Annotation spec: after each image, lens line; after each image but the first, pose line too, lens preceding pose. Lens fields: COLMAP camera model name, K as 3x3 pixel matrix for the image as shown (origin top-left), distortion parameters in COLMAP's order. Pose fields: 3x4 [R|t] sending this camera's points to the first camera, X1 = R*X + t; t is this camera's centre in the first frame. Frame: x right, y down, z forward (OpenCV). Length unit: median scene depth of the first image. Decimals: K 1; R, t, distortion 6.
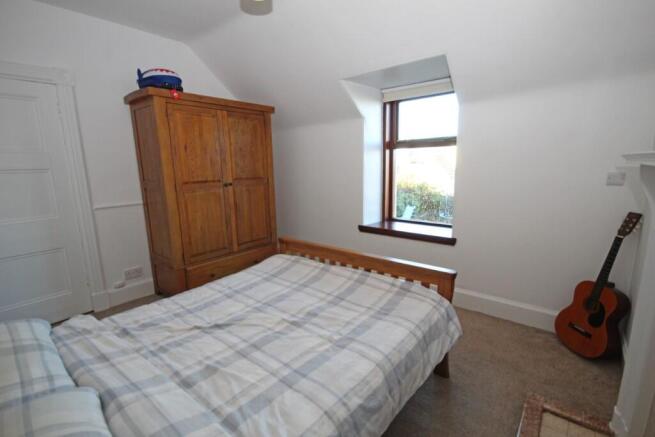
lens RADIAL K [[302.7, 0, 331.0], [0, 302.7, 220.4], [0, 0, 1]] dist [-0.007289, -0.001973]
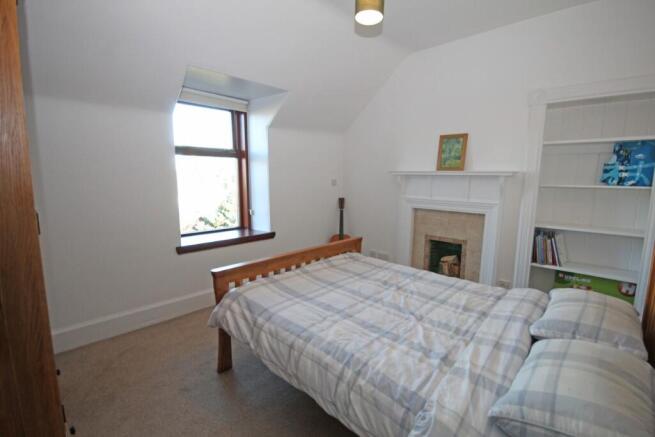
lens RADIAL K [[302.7, 0, 326.8], [0, 302.7, 218.4], [0, 0, 1]] dist [-0.007289, -0.001973]
pose [[0.075823, -0.124535, 0.989314, -0.838142], [0.176554, 0.978170, 0.109601, -0.098415], [-0.981366, 0.166357, 0.096155, 0.655860]]
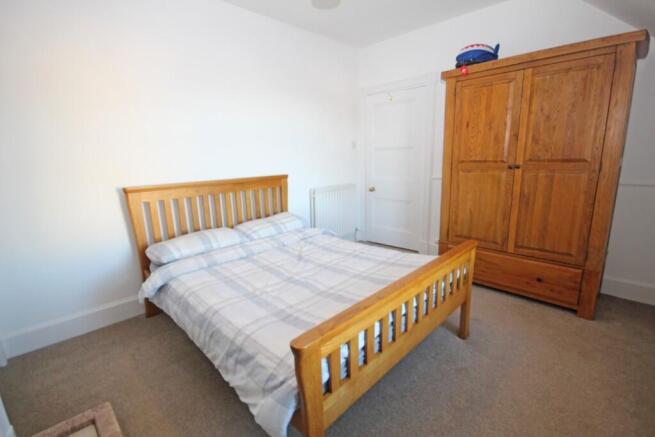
lens RADIAL K [[302.7, 0, 330.9], [0, 302.7, 221.0], [0, 0, 1]] dist [-0.007289, -0.001973]
pose [[-0.101226, 0.234402, -0.966855, 0.575365], [-0.153626, 0.956507, 0.247977, -0.120828], [0.982931, 0.173636, -0.060813, 0.694232]]
